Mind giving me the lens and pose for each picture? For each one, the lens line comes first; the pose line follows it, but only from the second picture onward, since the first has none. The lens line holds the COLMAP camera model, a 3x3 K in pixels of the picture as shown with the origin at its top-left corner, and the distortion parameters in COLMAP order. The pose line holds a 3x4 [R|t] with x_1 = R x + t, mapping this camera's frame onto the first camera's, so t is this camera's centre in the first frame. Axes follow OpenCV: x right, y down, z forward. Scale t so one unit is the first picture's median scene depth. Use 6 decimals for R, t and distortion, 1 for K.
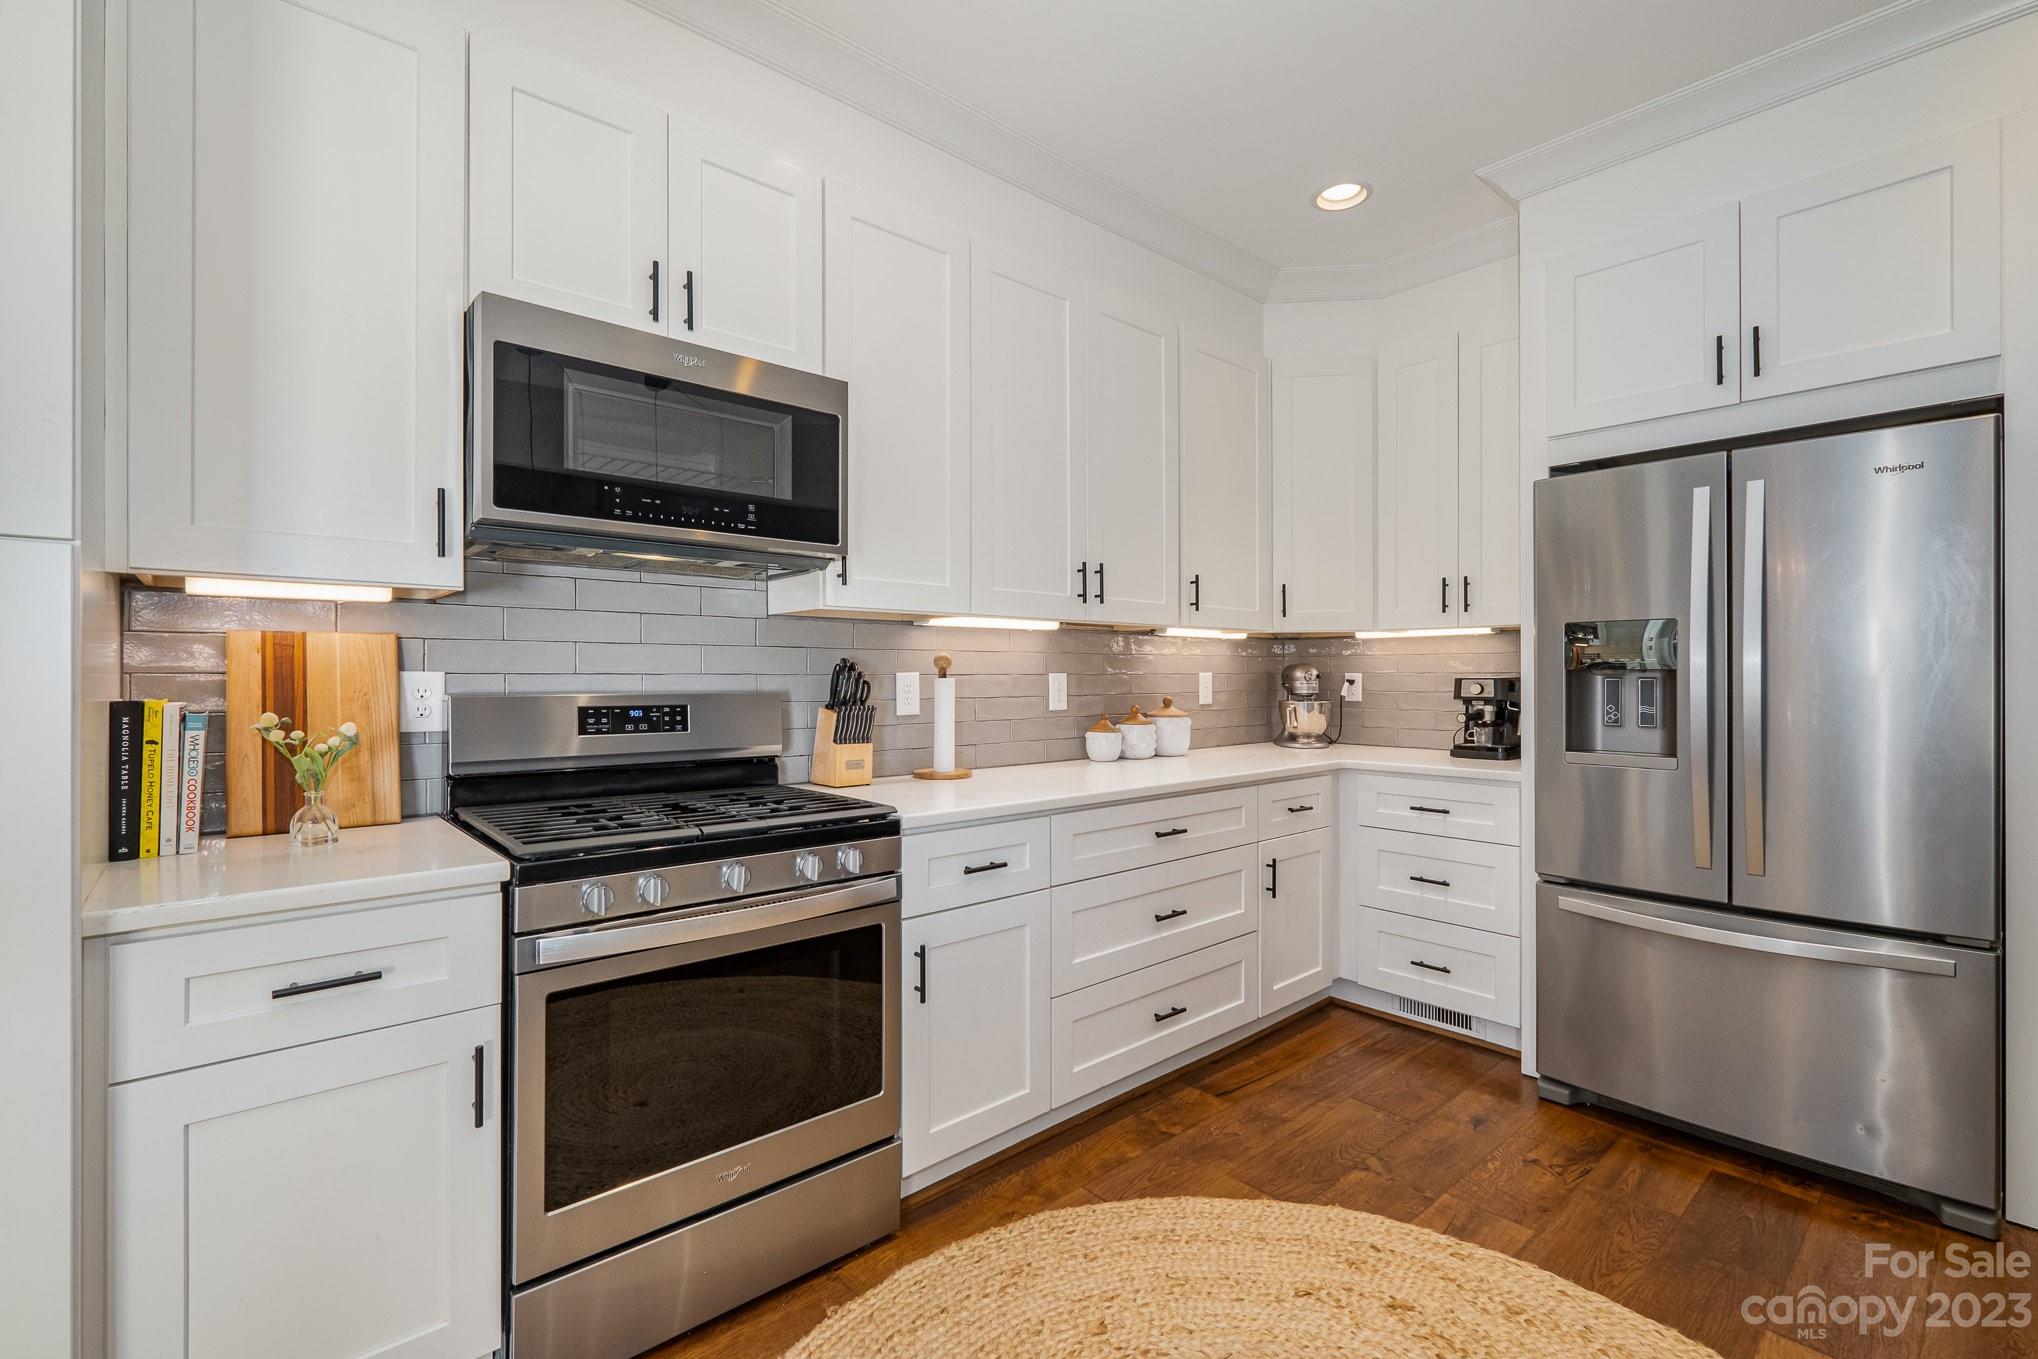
lens RADIAL K [[895.3, 0, 1019.0], [0, 895.3, 679.5], [0, 0, 1]] dist [-0.000603, -0.000004]
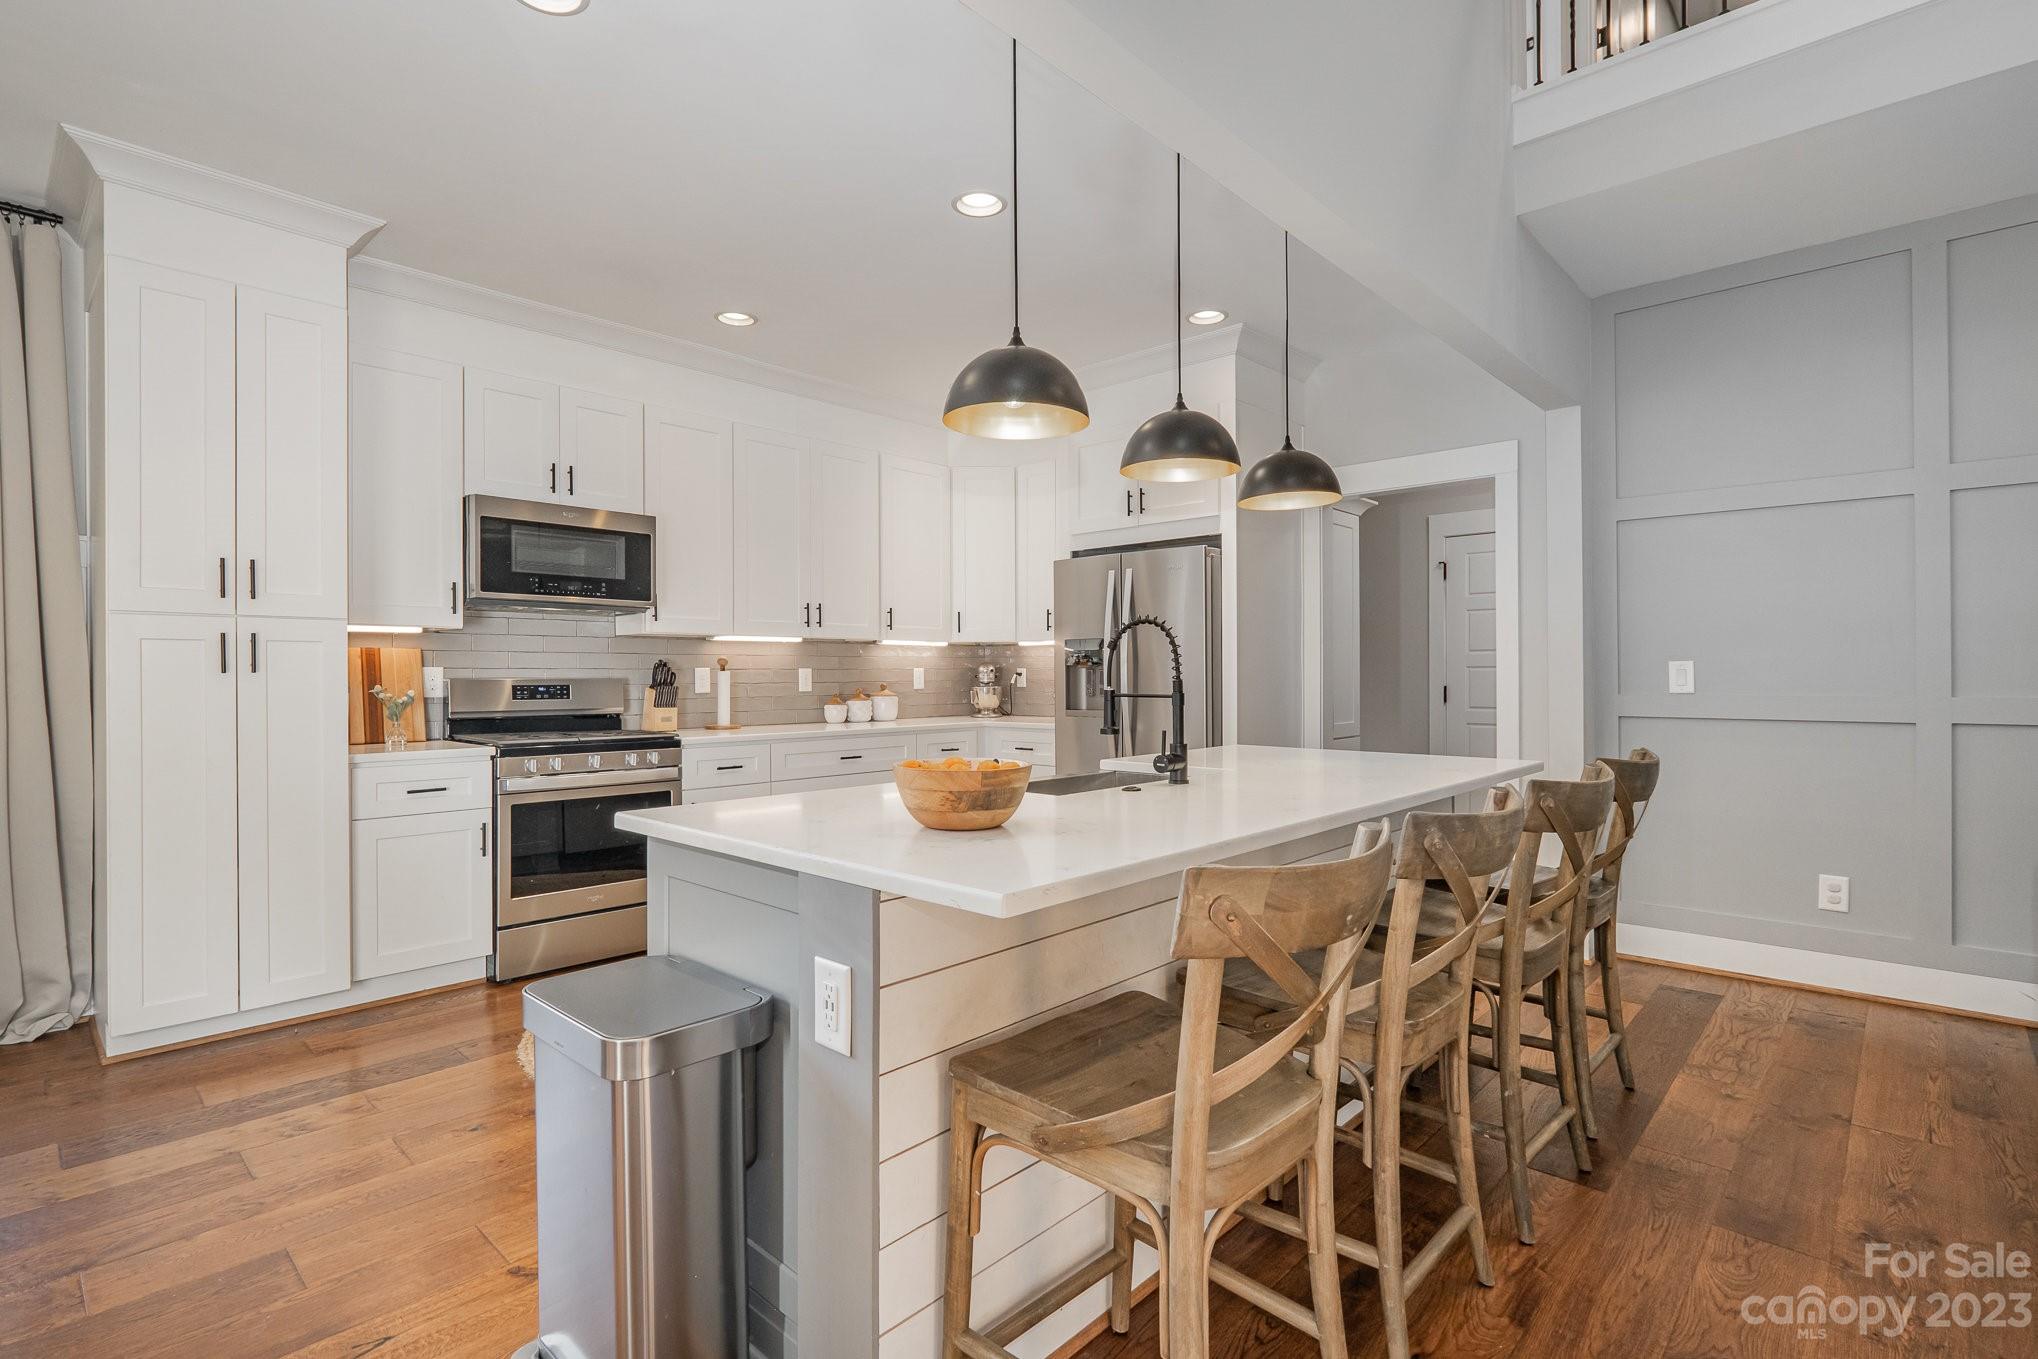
lens RADIAL K [[968.1, 0, 1019.0], [0, 968.1, 679.5], [0, 0, 1]] dist [-0.002269, -0.000091]
pose [[0.995342, -0.004545, 0.096302, 0.372502], [0.004708, 0.999988, -0.001469, 0.024592], [-0.096294, 0.001916, 0.995351, -1.112704]]
